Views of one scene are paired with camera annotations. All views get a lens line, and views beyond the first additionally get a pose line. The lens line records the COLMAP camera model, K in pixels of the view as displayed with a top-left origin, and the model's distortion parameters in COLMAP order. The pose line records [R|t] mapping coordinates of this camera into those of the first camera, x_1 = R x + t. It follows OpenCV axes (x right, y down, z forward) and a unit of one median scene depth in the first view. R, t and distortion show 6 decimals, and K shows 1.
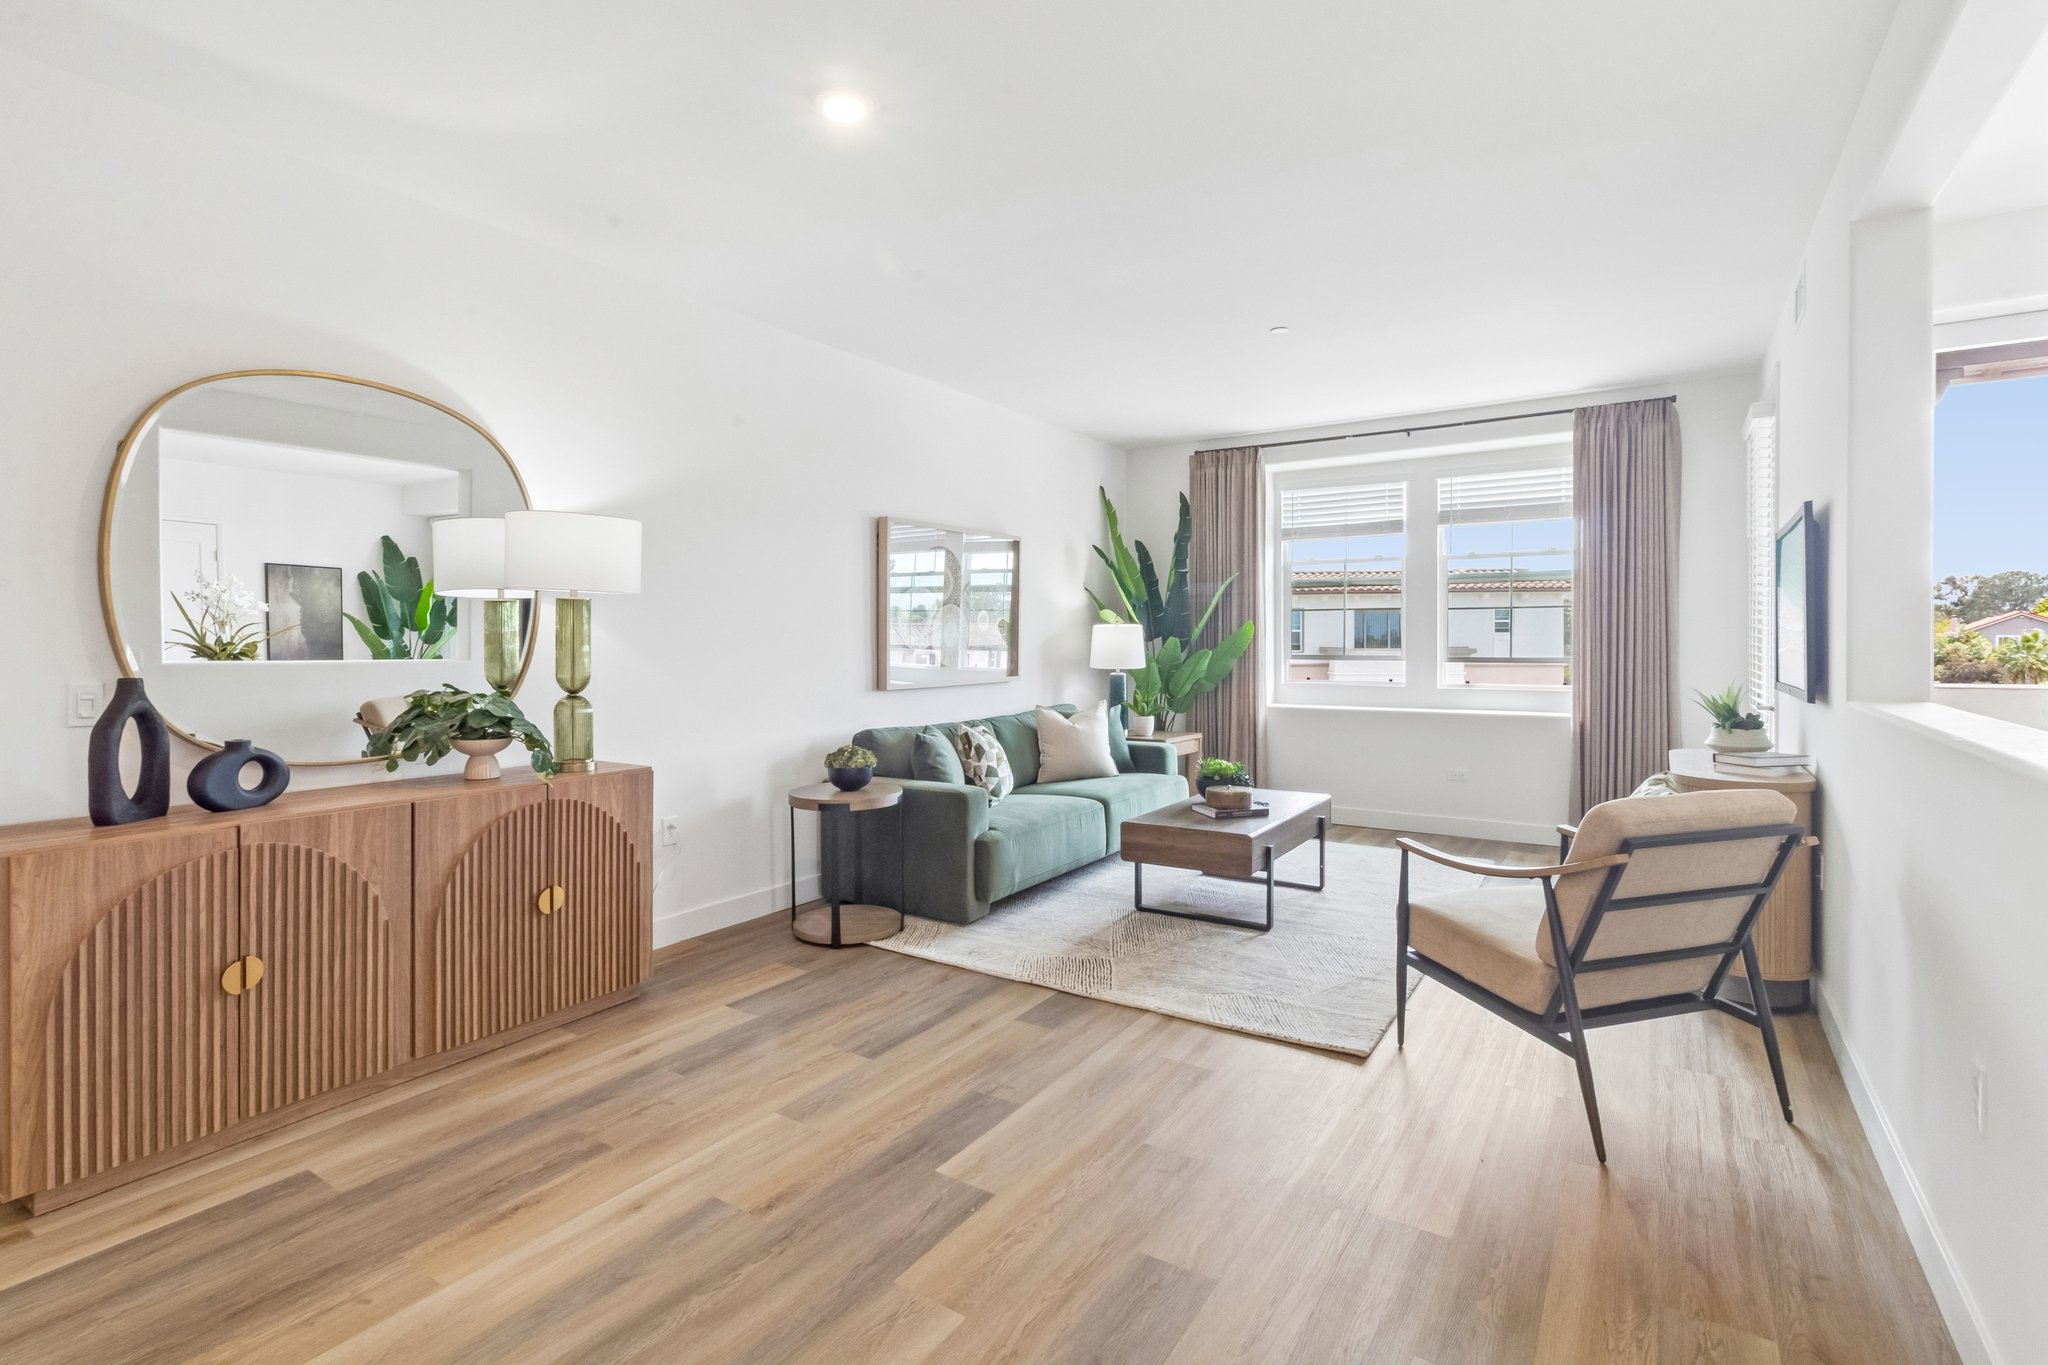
lens RADIAL K [[984.2, 0, 960.7], [0, 984.2, 652.8], [0, 0, 1]] dist [-0.000498, 0.000654]
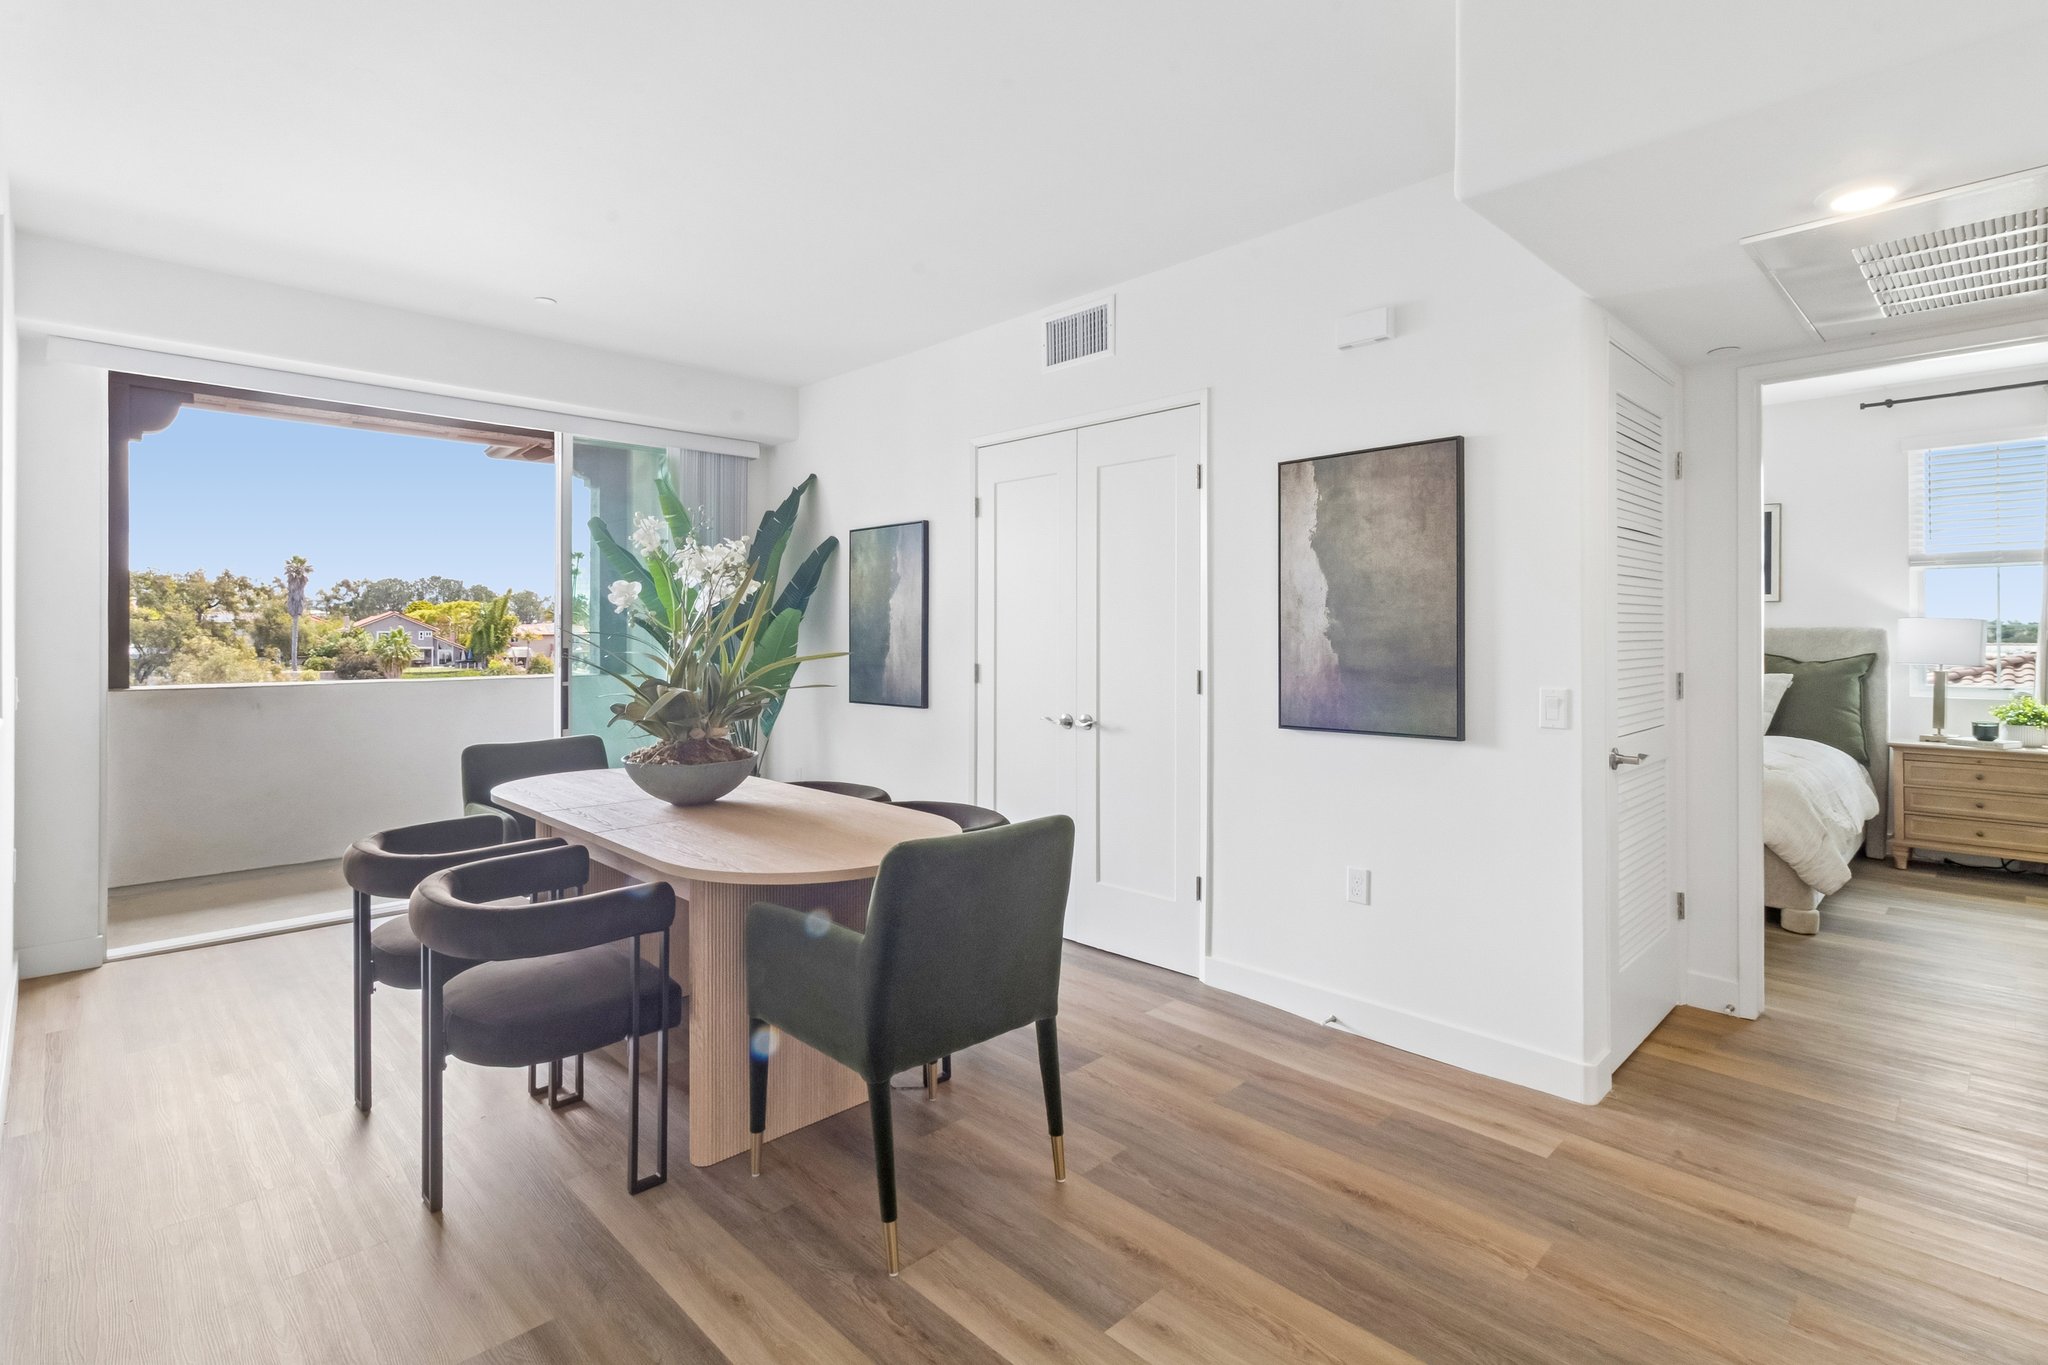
lens RADIAL K [[984.2, 0, 1059.8], [0, 984.2, 634.0], [0, 0, 1]] dist [-0.000498, 0.000654]
pose [[0.154895, 0.002542, 0.987928, 0.106764], [0.011031, 0.999930, -0.004302, -0.009417], [-0.987869, 0.011564, 0.154857, -0.107647]]
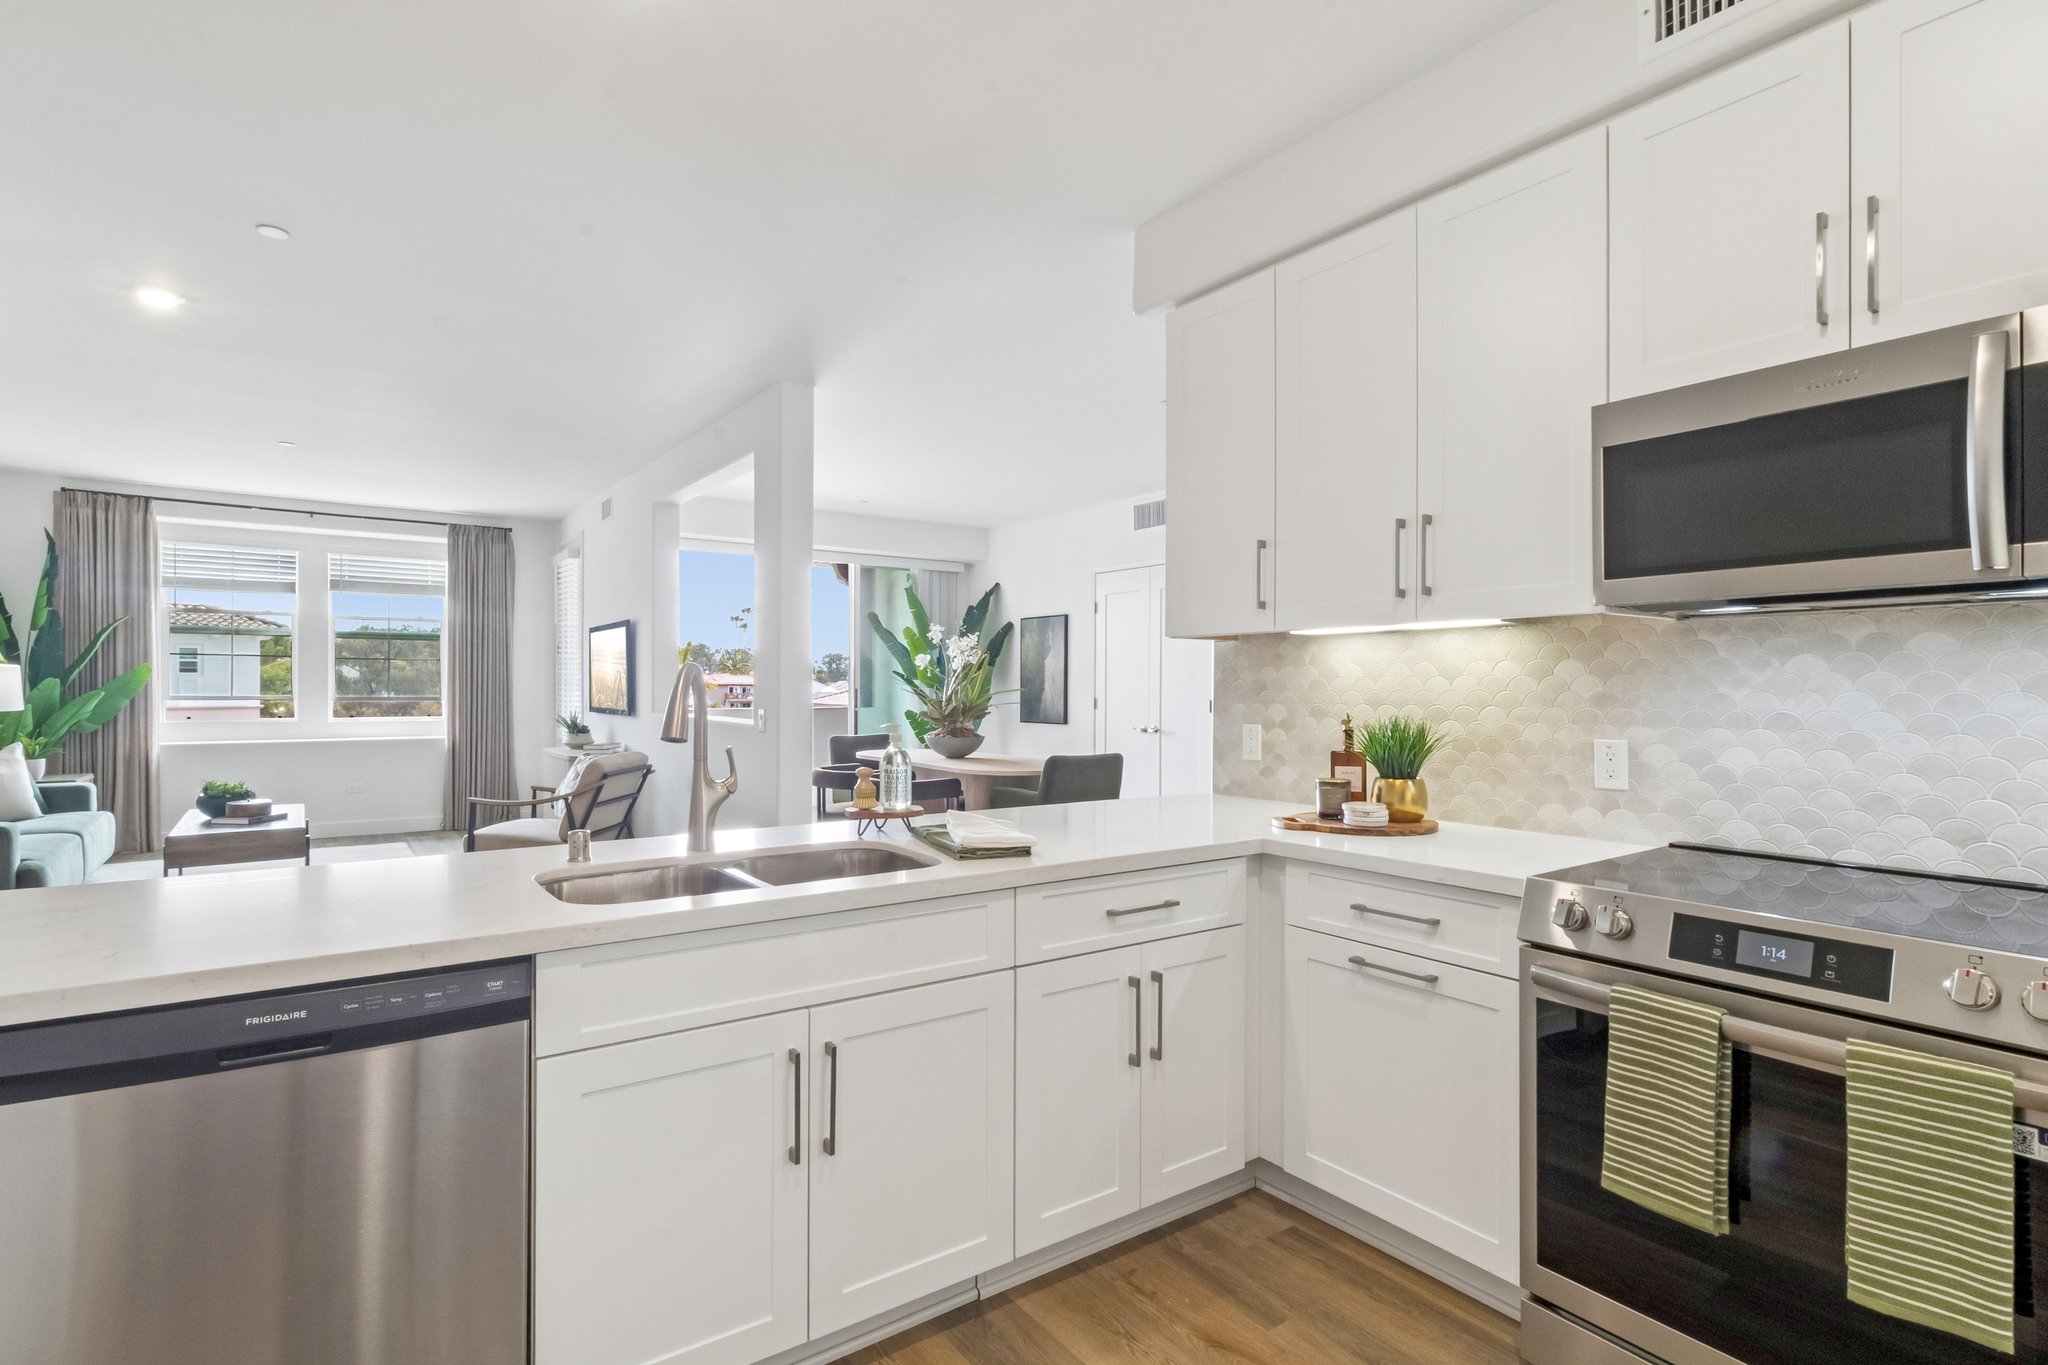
lens RADIAL K [[984.2, 0, 1037.3], [0, 984.2, 692.1], [0, 0, 1]] dist [-0.000498, 0.000654]
pose [[0.316752, -0.001851, 0.948507, -0.517778], [0.004947, 0.999988, 0.000300, 0.002838], [-0.948495, 0.004597, 0.316757, -0.298986]]
